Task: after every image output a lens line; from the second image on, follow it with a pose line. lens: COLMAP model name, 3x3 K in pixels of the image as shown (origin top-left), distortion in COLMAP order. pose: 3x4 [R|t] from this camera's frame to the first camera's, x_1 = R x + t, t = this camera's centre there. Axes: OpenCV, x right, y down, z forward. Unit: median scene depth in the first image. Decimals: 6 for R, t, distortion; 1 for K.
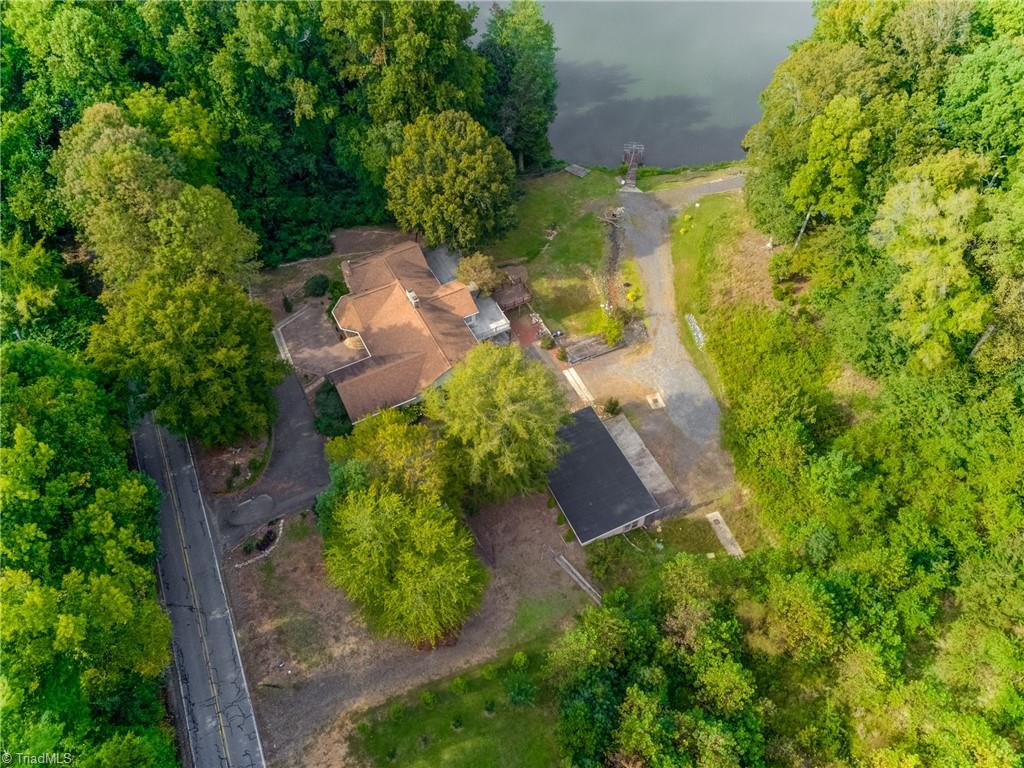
lens RADIAL K [[784.5, 0, 522.0], [0, 784.5, 379.1], [0, 0, 1]] dist [0.033522, -0.002156]
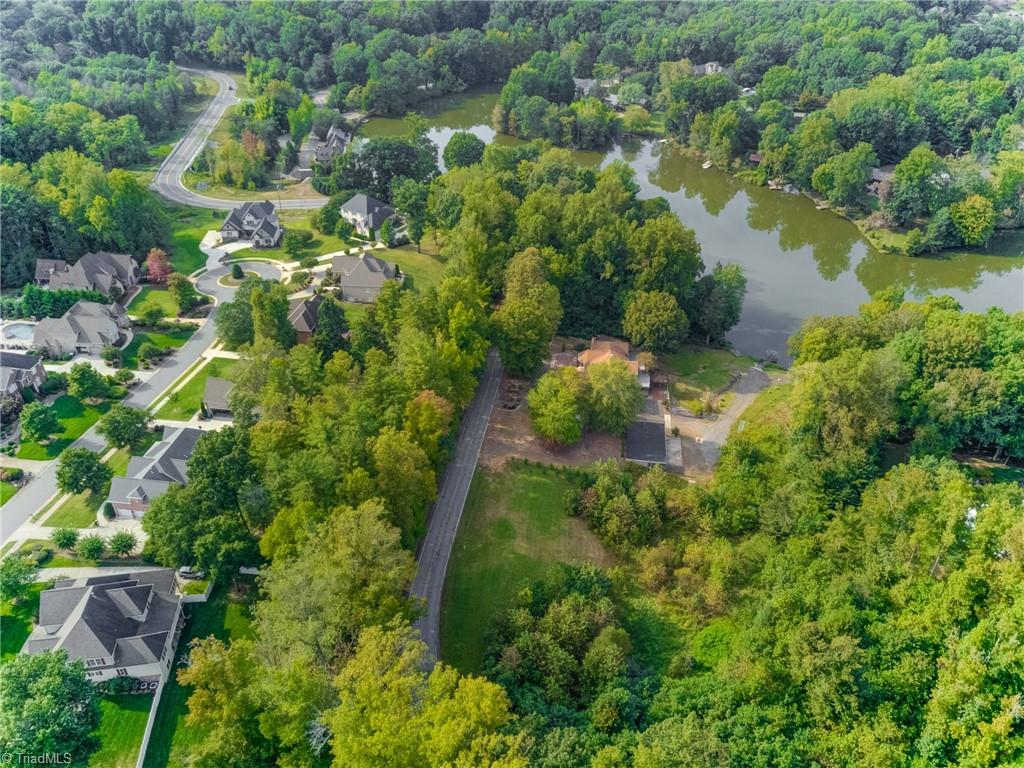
lens RADIAL K [[760.6, 0, 512.0], [0, 760.6, 384.0], [0, 0, 1]] dist [0.033728, -0.000453]
pose [[0.834876, 0.326420, -0.443206, 0.607932], [-0.442571, 0.876826, -0.187900, 0.498156], [0.327280, 0.353023, 0.876506, -0.964330]]
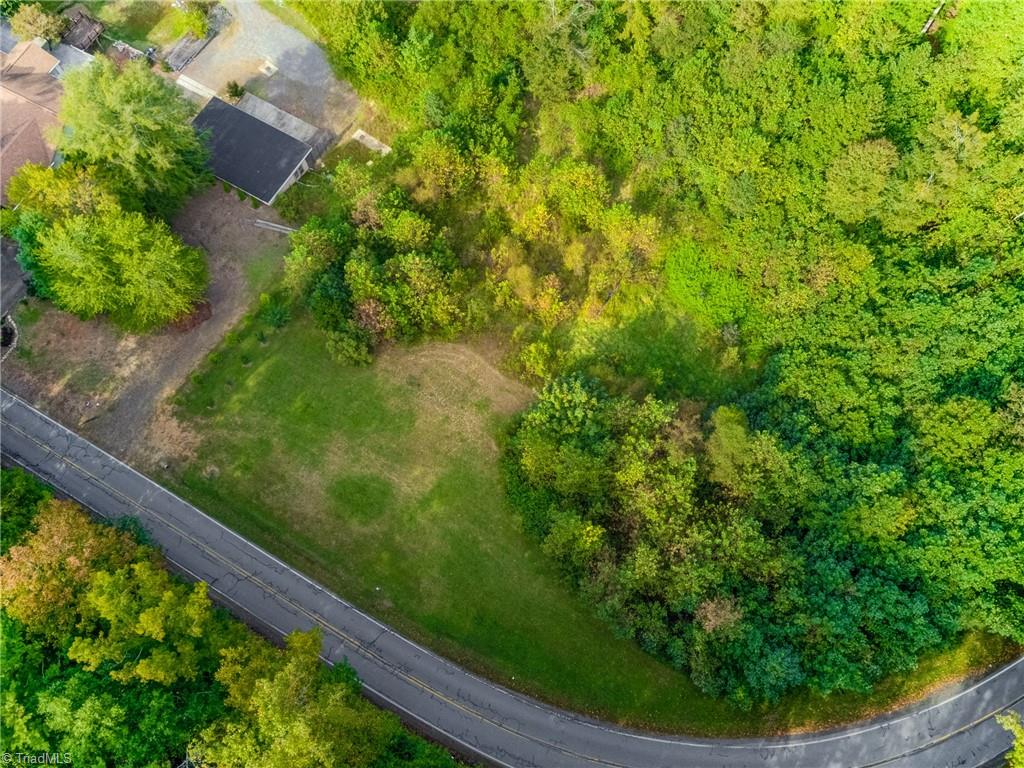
lens RADIAL K [[779.7, 0, 520.0], [0, 779.7, 376.9], [0, 0, 1]] dist [0.026990, 0.005395]
pose [[0.823492, -0.531102, 0.199478, 0.012658], [0.436669, 0.817837, 0.374782, 0.125971], [-0.362188, -0.221525, 0.905399, -0.223562]]
